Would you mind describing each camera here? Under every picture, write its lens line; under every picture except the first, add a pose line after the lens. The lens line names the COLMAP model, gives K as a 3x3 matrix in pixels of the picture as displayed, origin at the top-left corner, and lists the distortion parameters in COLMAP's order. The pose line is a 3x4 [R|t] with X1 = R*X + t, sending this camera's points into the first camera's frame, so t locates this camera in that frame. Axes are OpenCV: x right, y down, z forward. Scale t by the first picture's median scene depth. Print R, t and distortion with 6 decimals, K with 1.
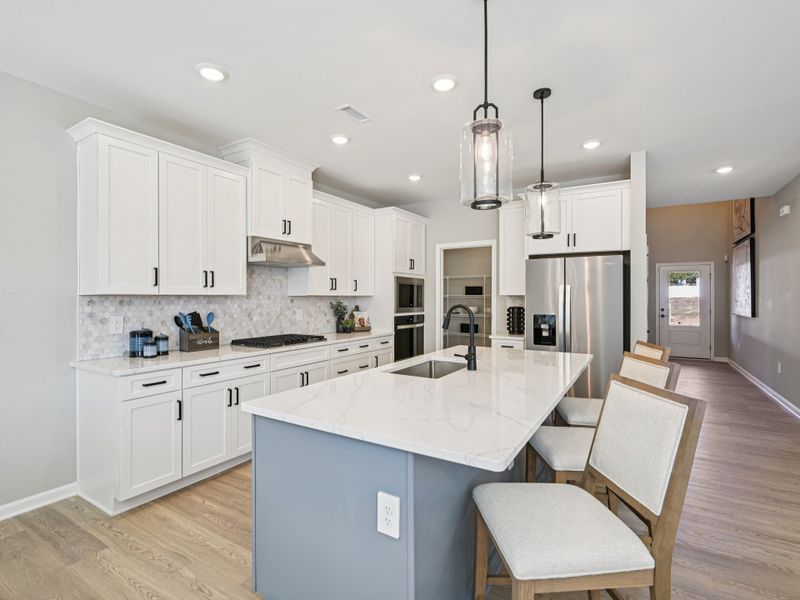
lens RADIAL K [[393.4, 0, 400.4], [0, 393.4, 296.1], [0, 0, 1]] dist [-0.000917, -0.000068]
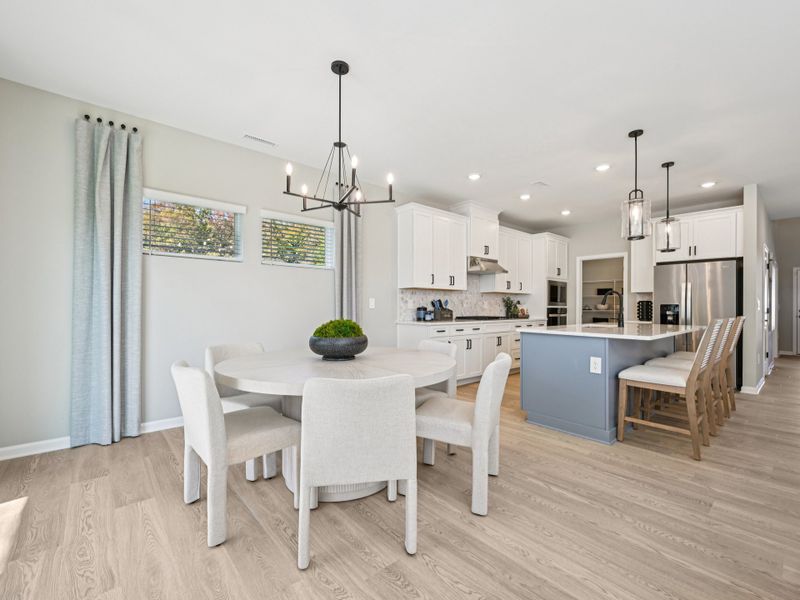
lens RADIAL K [[352.6, 0, 400.8], [0, 352.6, 303.6], [0, 0, 1]] dist [-0.000501, -0.000166]
pose [[0.954666, 0.005117, -0.297637, -0.189748], [-0.006745, 0.999967, -0.004444, 0.060332], [0.297604, 0.006251, 0.954669, -0.528606]]
